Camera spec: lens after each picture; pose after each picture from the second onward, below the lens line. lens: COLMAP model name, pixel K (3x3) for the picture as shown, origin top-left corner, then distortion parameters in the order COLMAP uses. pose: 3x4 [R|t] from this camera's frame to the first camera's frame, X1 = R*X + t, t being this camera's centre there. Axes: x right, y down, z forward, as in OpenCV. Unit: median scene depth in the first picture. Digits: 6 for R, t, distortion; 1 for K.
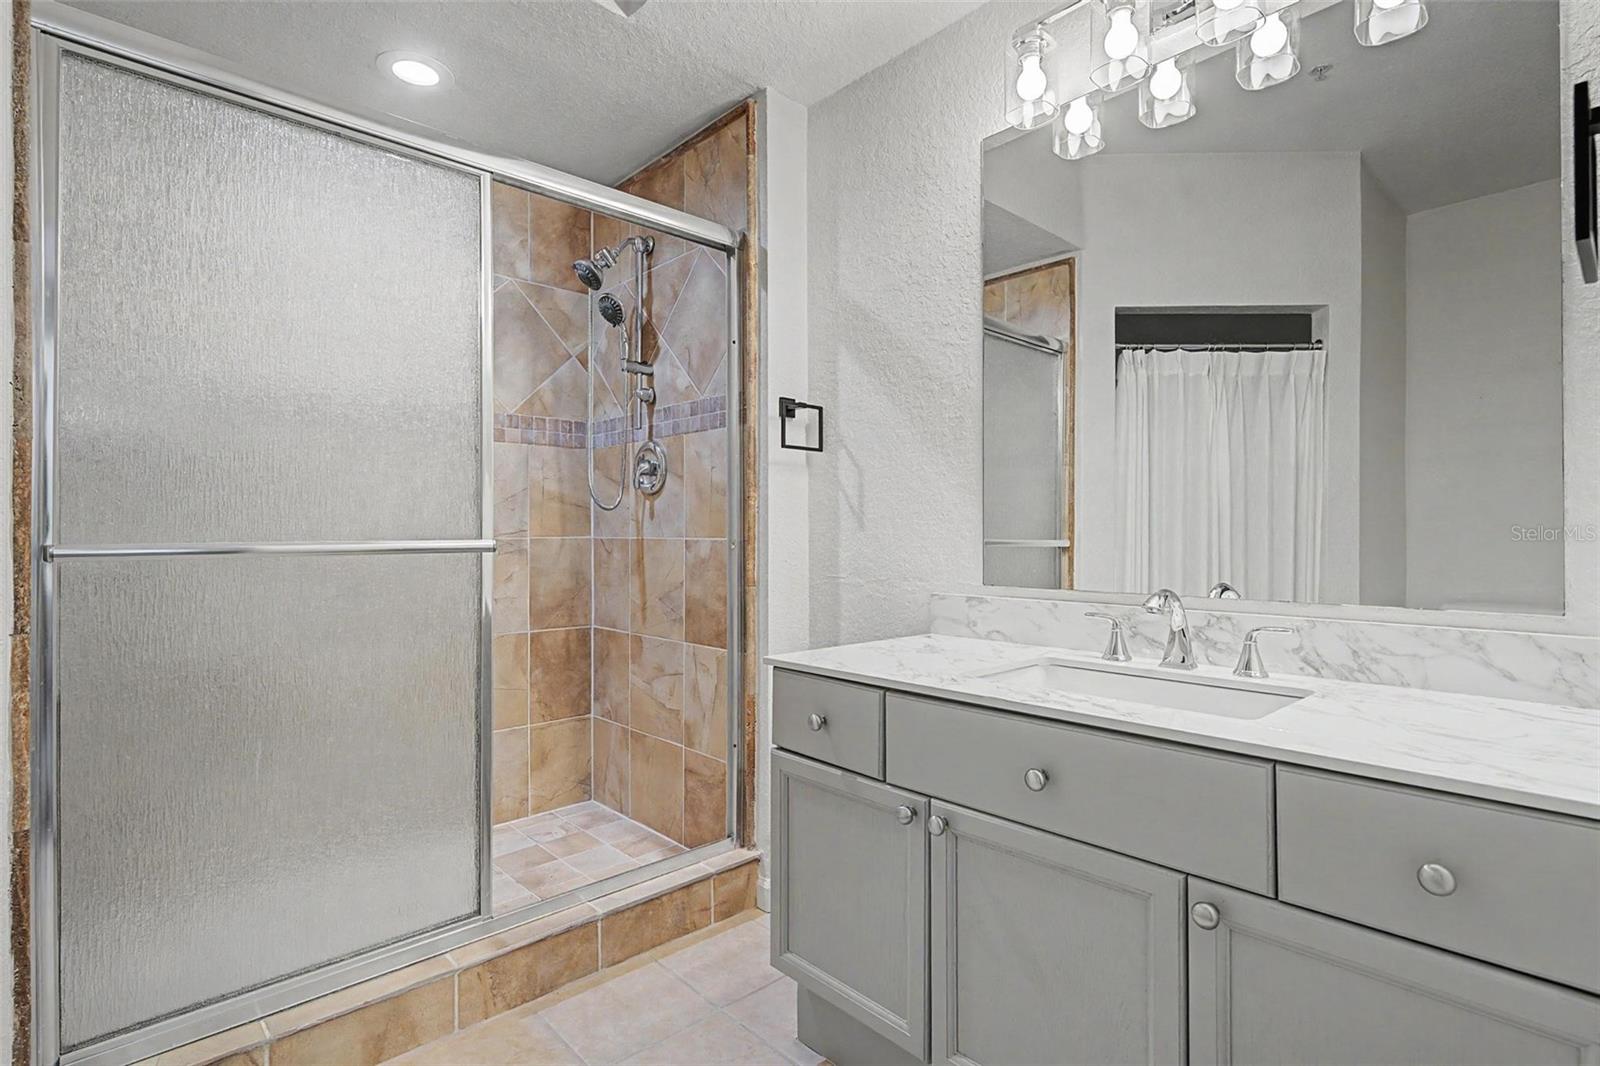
lens RADIAL K [[766.6, 0, 789.2], [0, 766.6, 530.1], [0, 0, 1]] dist [0.001368, -0.001972]
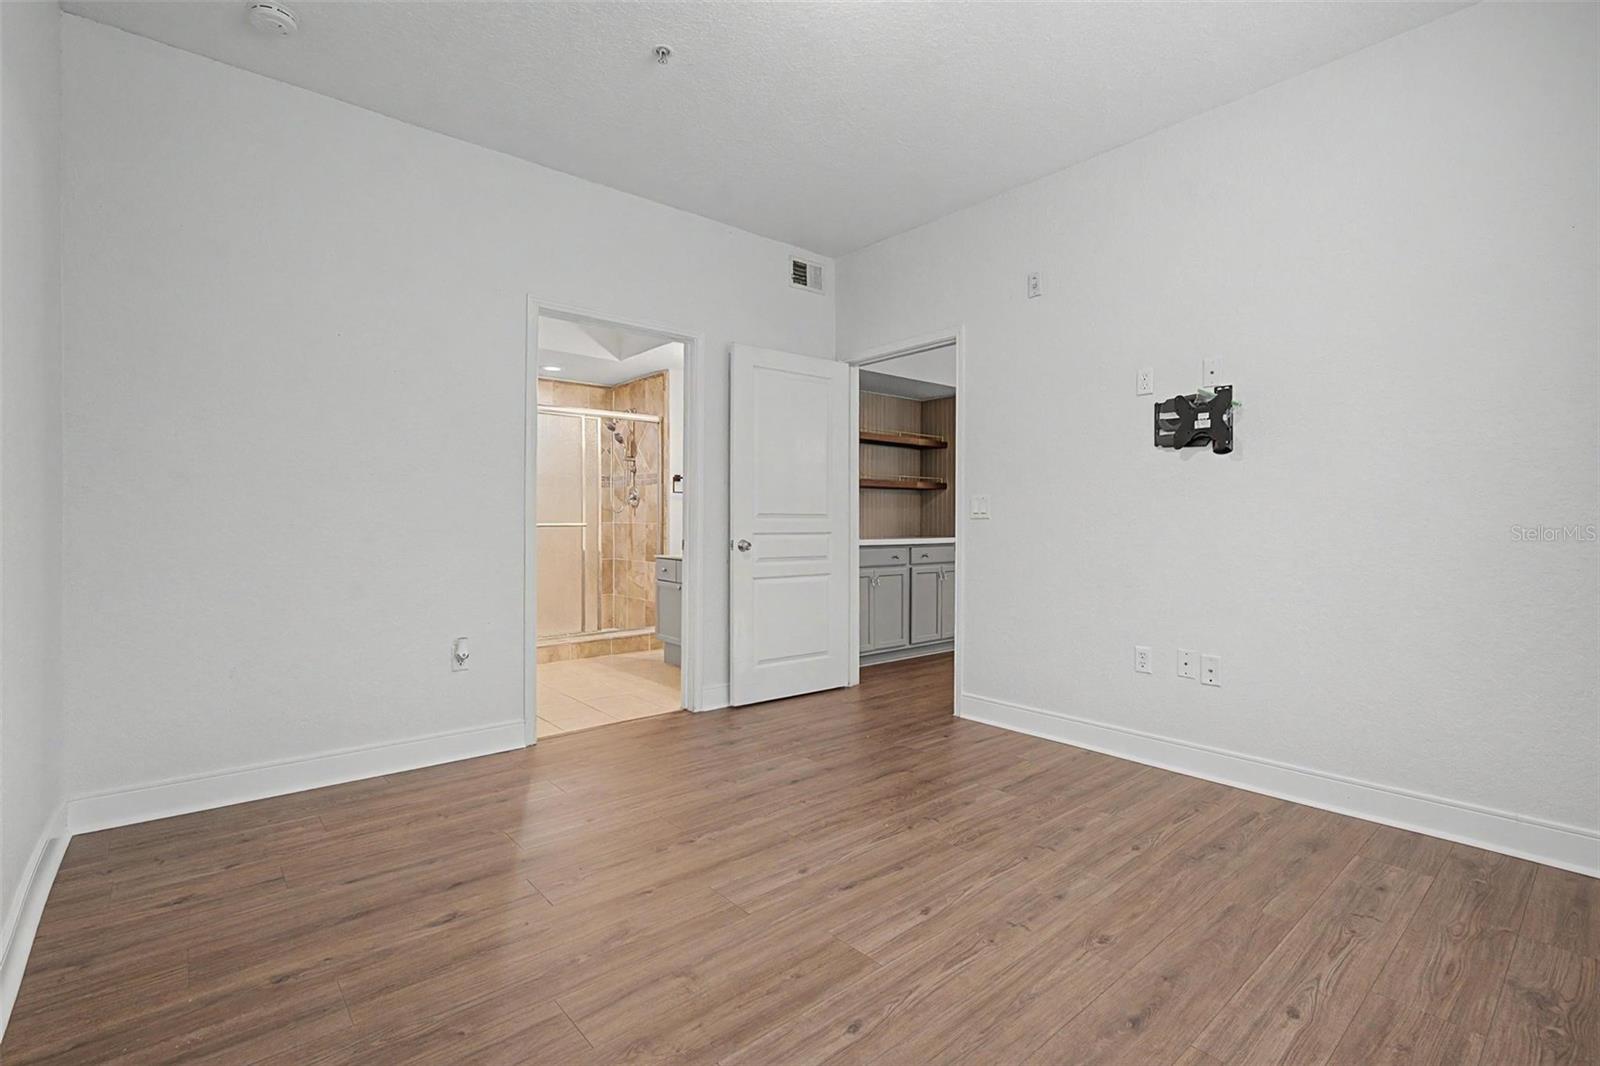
lens RADIAL K [[712.7, 0, 775.0], [0, 712.7, 529.8], [0, 0, 1]] dist [-0.002359, 0.001182]
pose [[0.998112, 0.004087, -0.061288, 0.509058], [-0.003107, 0.999866, 0.016078, -0.008861], [0.061346, -0.015857, 0.997991, -1.591870]]
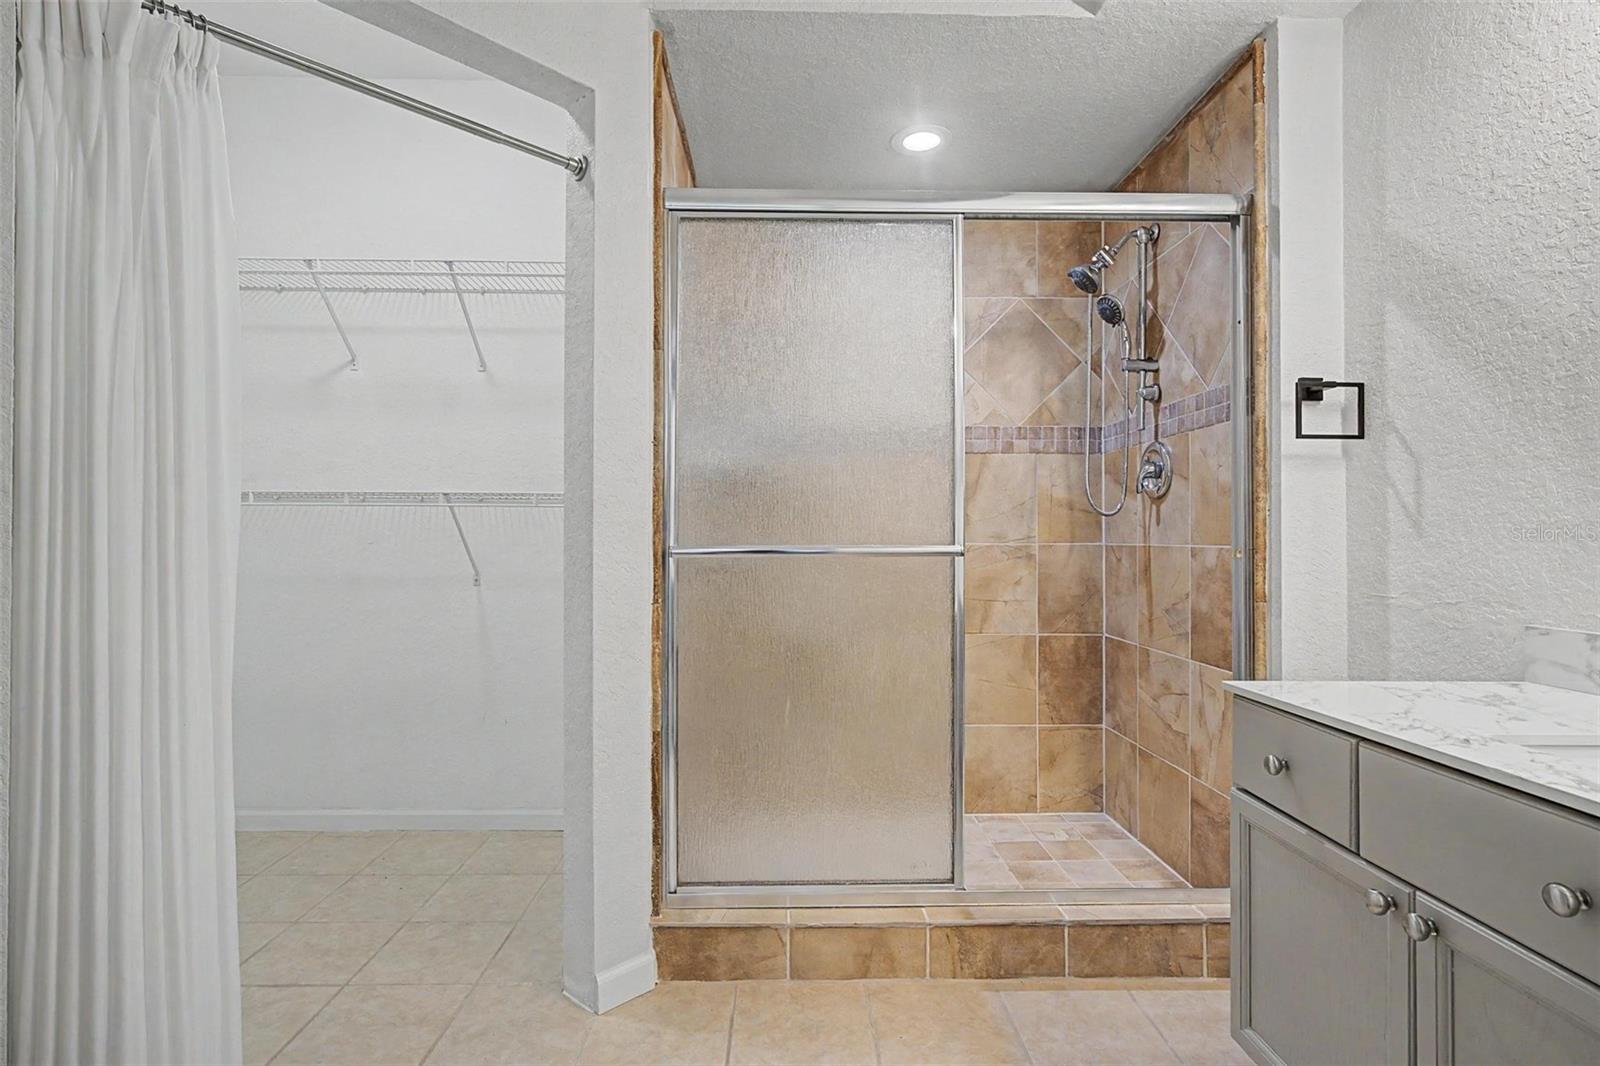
lens RADIAL K [[766.6, 0, 807.2], [0, 766.6, 529.7], [0, 0, 1]] dist [0.001368, -0.001972]
pose [[0.754606, -0.004576, -0.656162, 0.125534], [-0.000827, 0.999968, -0.007924, -0.000660], [0.656178, 0.006523, 0.754578, 0.015663]]
